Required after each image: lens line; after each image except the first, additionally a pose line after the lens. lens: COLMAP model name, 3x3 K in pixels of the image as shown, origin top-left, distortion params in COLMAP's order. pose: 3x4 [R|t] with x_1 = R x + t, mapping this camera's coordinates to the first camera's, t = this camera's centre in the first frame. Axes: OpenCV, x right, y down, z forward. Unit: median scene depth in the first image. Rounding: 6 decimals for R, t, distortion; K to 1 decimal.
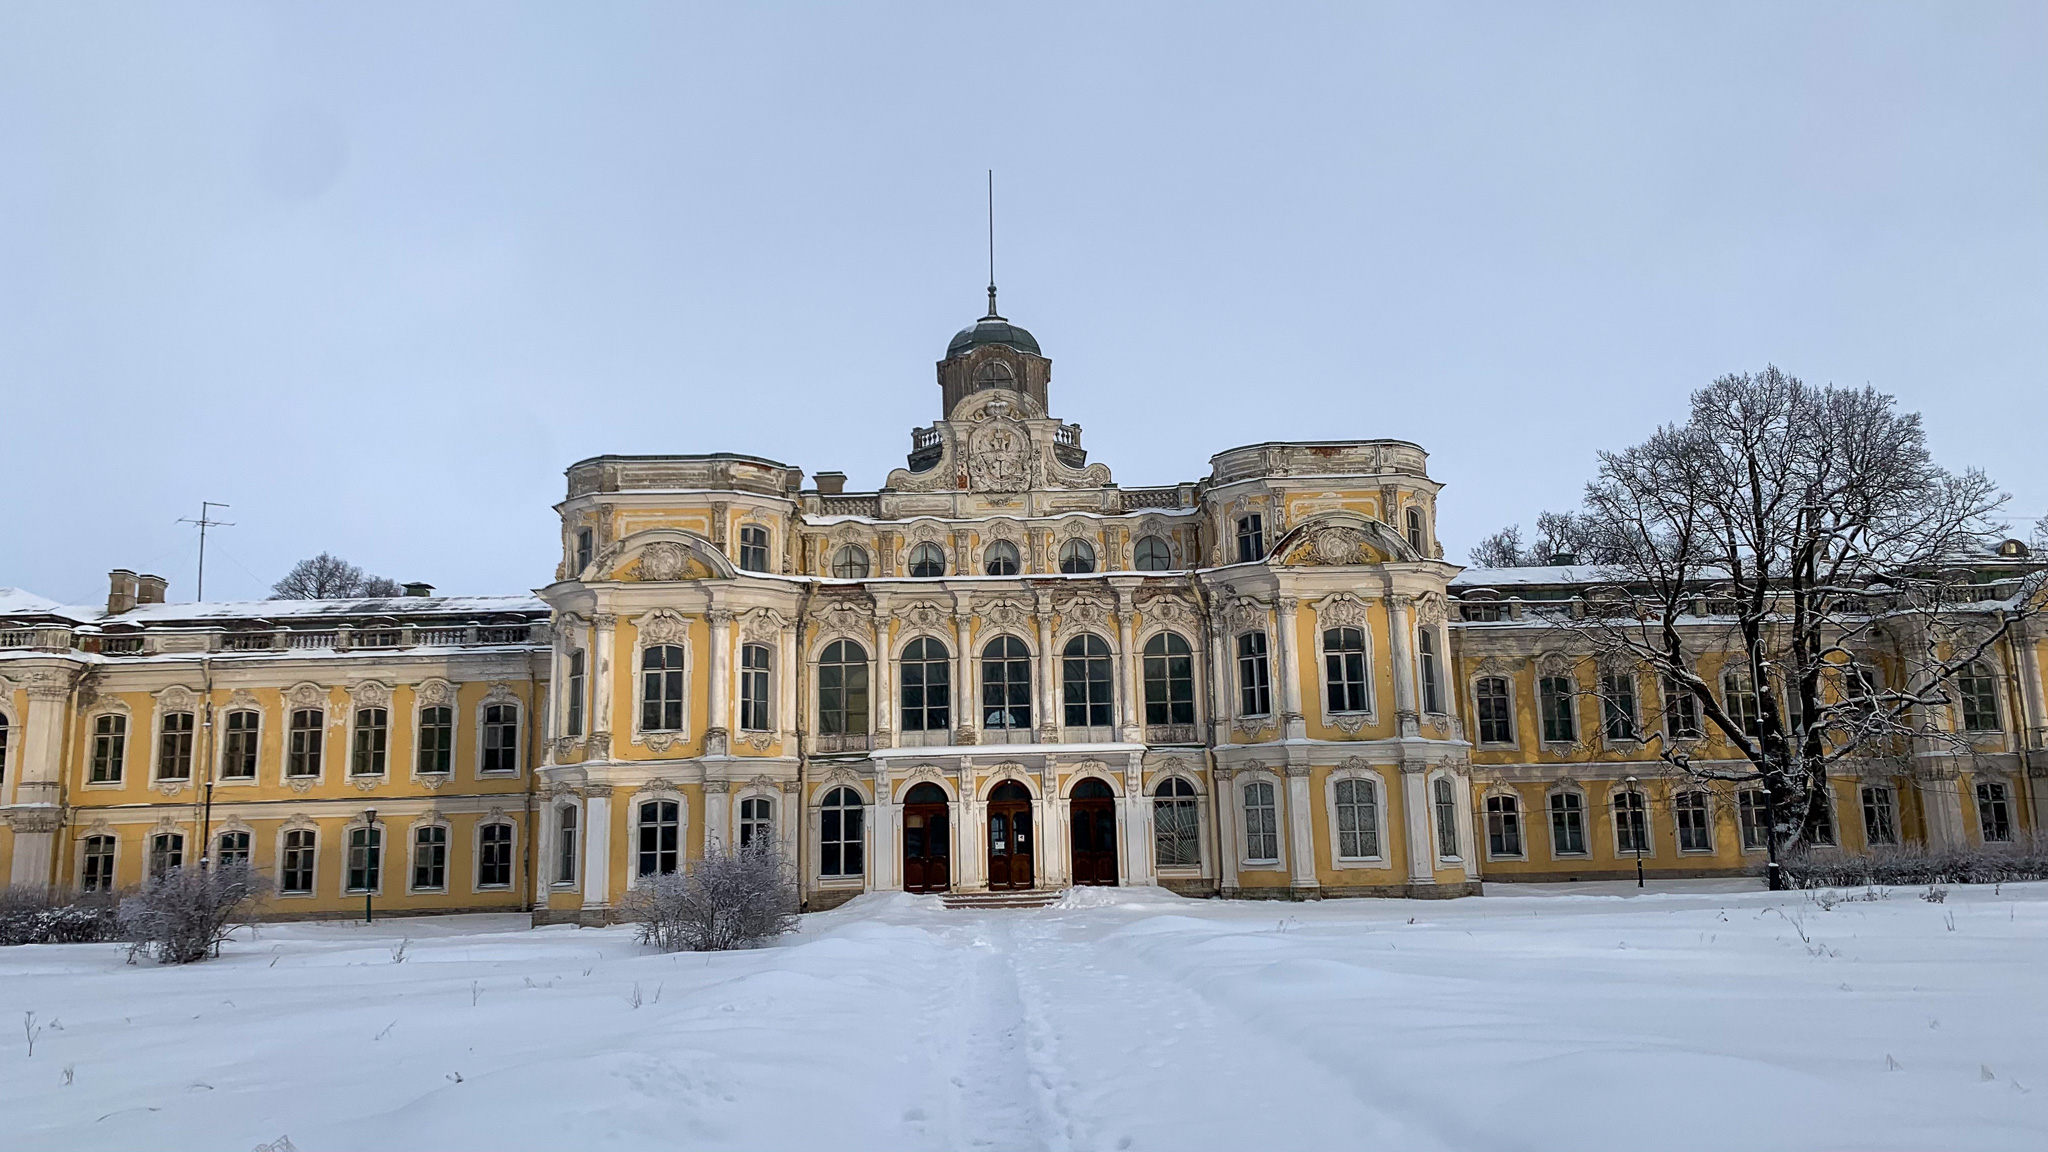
lens RADIAL K [[1525.9, 0, 1014.6], [0, 1525.9, 561.3], [0, 0, 1]] dist [0.128008, -0.012857]
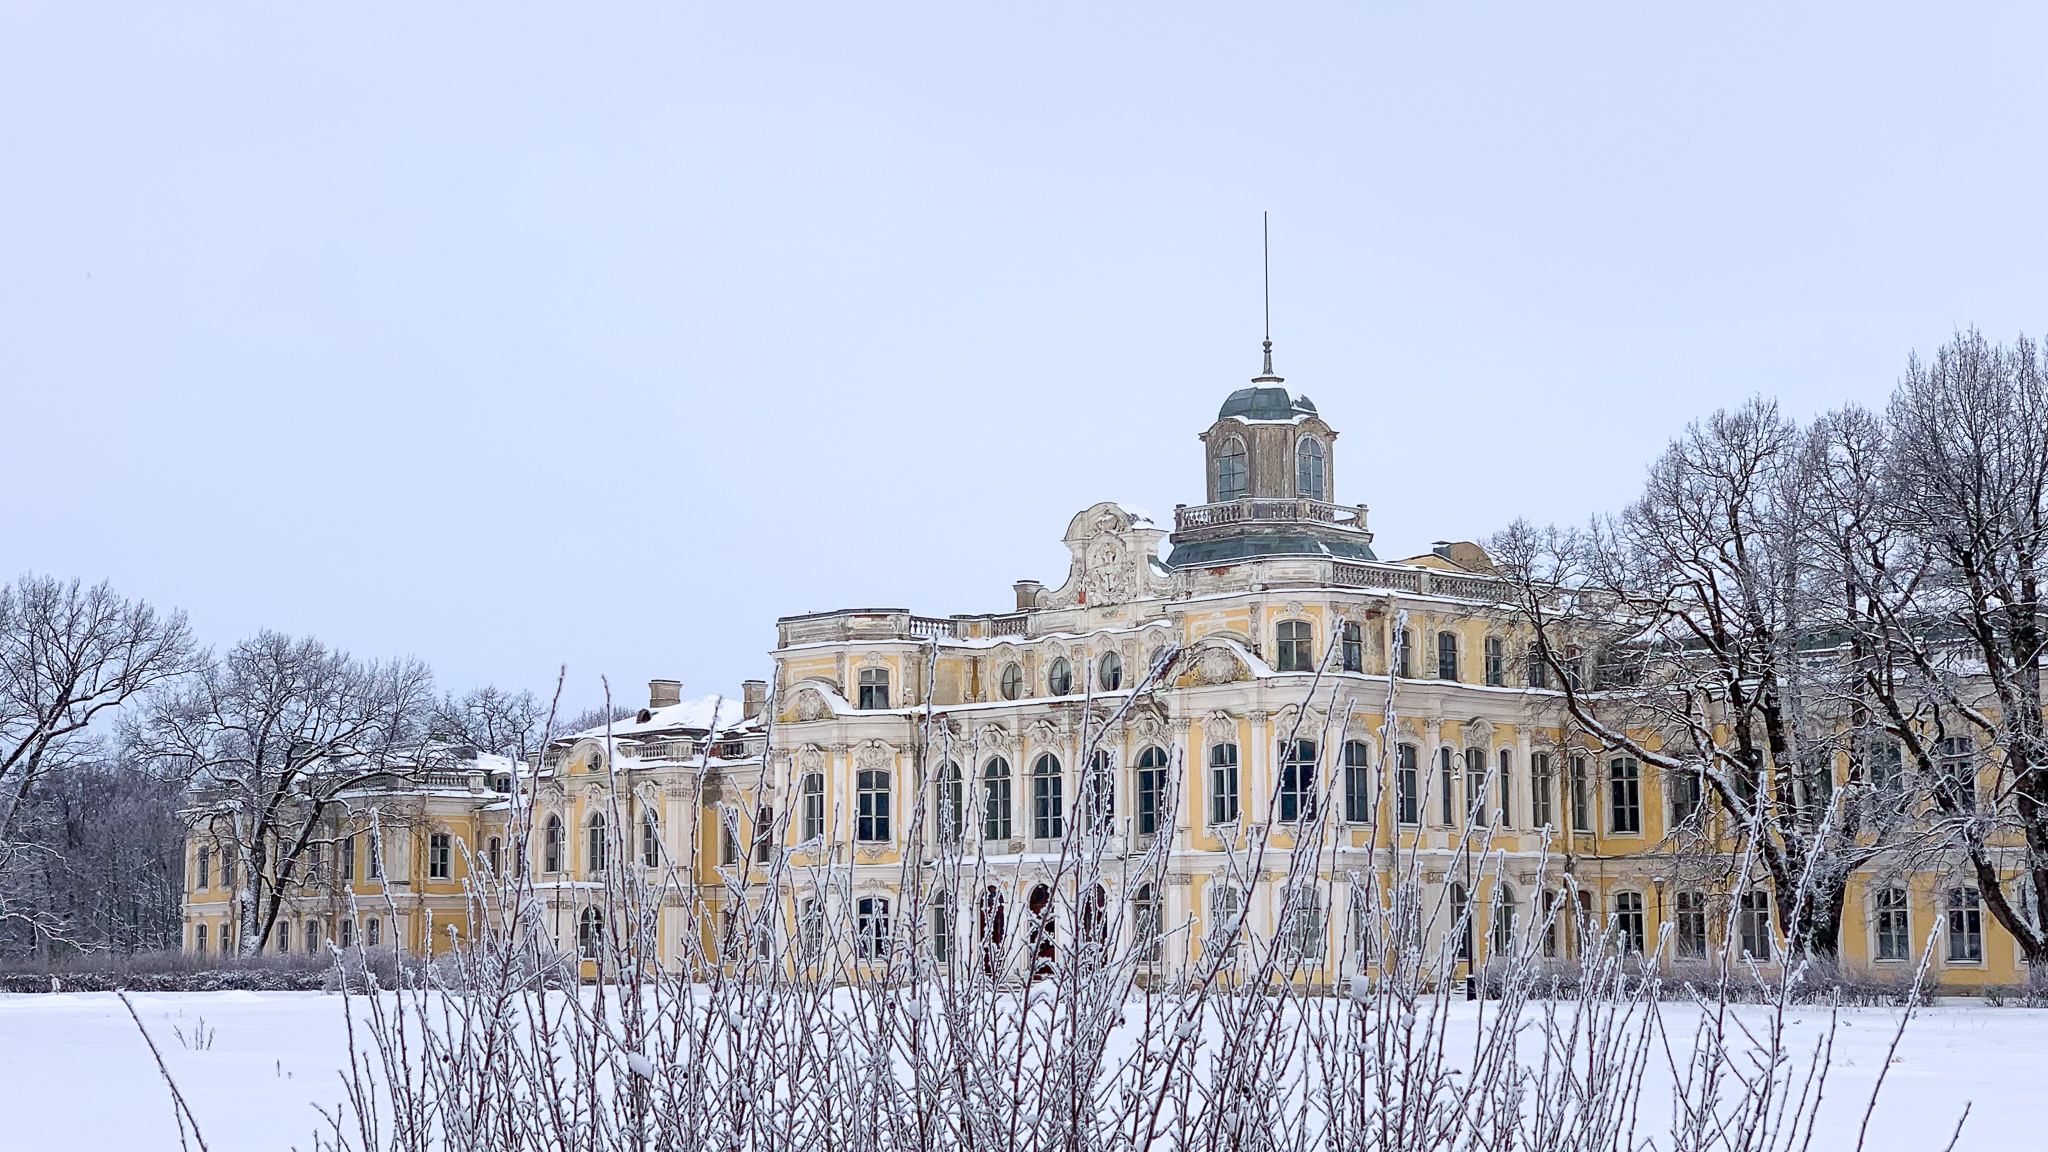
lens RADIAL K [[3075.1, 0, 1026.3], [0, 3075.1, 573.7], [0, 0, 1]] dist [0.019159, 0.000000]
pose [[0.673345, -0.066046, -0.736373, 1.660864], [0.127167, 0.991504, 0.027354, -0.145223], [0.728310, -0.112061, 0.676023, -0.501189]]
